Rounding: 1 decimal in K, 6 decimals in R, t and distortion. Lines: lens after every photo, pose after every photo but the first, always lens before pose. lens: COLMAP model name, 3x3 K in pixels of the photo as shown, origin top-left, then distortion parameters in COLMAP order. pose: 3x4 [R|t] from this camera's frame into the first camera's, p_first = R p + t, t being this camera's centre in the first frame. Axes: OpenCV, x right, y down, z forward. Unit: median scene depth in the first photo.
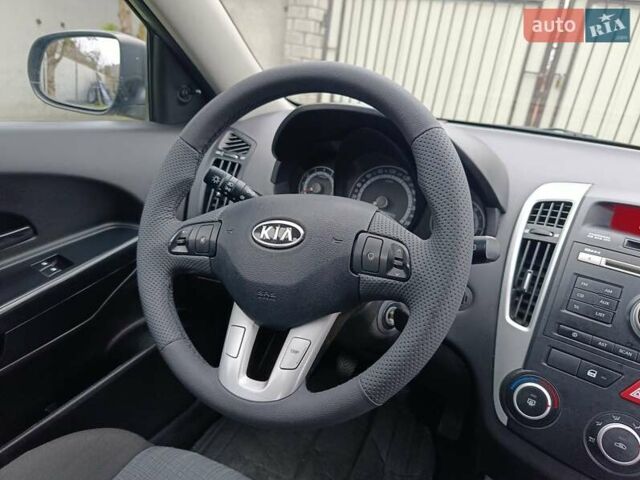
lens RADIAL K [[451.7, 0, 317.7], [0, 451.7, 241.0], [0, 0, 1]] dist [0.040313, -0.085282]
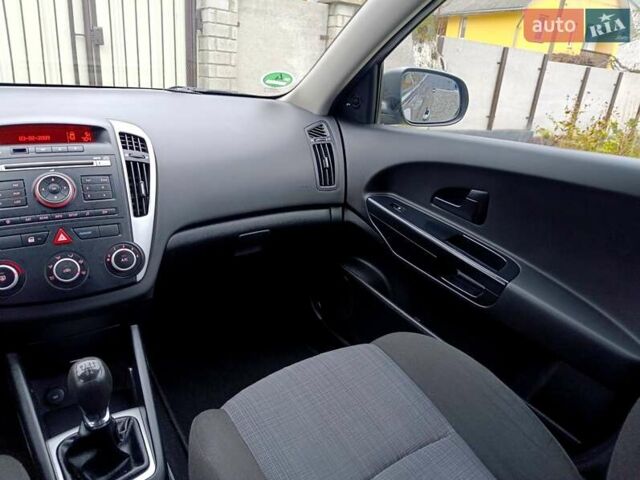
lens RADIAL K [[445.0, 0, 320.0], [0, 445.0, 240.0], [0, 0, 1]] dist [-0.020884, 0.000216]
pose [[0.418458, -0.410433, 0.810208, -0.150744], [0.309351, 0.903137, 0.297735, 0.135099], [-0.853929, 0.126050, 0.504893, -0.477256]]
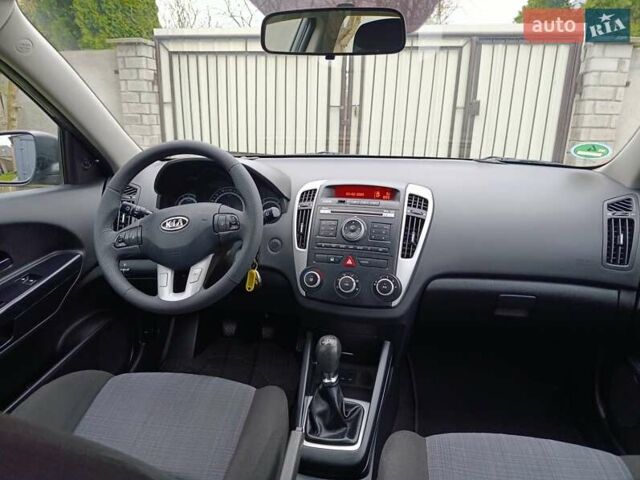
lens RADIAL K [[444.1, 0, 320.0], [0, 444.1, 240.0], [0, 0, 1]] dist [0.062251, -0.101941]
pose [[0.935360, -0.194109, 0.295675, -0.073037], [0.215500, 0.975633, -0.041232, 0.240014], [-0.280467, 0.102284, 0.954398, -0.956171]]
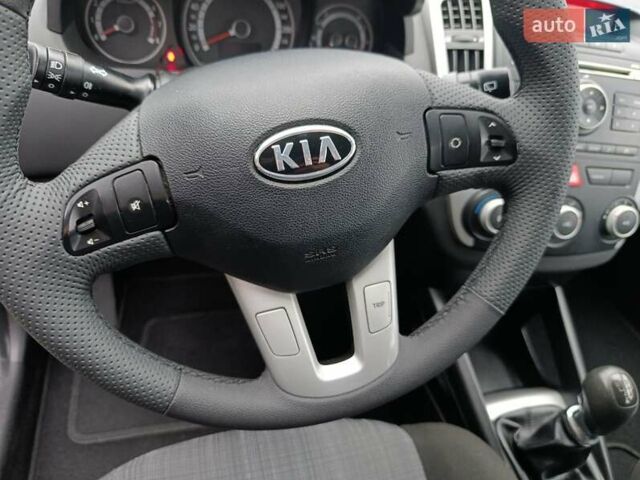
lens RADIAL K [[453.3, 0, 320.0], [0, 453.3, 240.0], [0, 0, 1]] dist [0.000152, -0.052339]
pose [[0.734673, -0.444623, 0.512412, -0.353666], [0.178494, 0.855370, 0.486293, -0.166144], [-0.654520, -0.265804, 0.707780, 0.468953]]
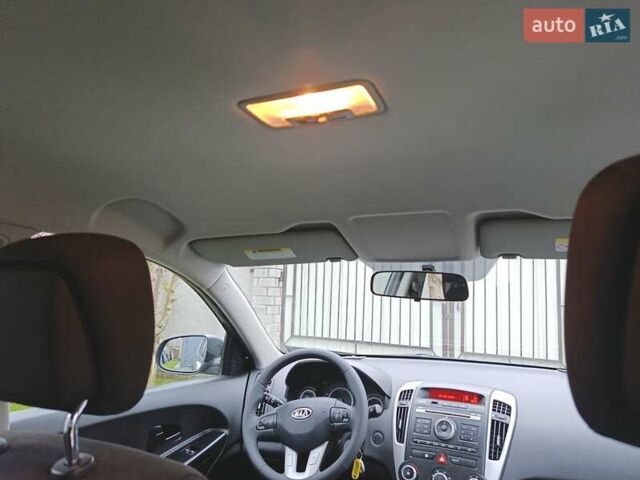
lens RADIAL K [[444.1, 0, 320.0], [0, 444.1, 240.0], [0, 0, 1]] dist [0.062251, -0.101941]
pose [[0.989203, -0.080380, 0.122538, -0.190958], [0.128552, 0.877400, -0.462215, 0.276608], [-0.070361, 0.472978, 0.878261, -1.582773]]
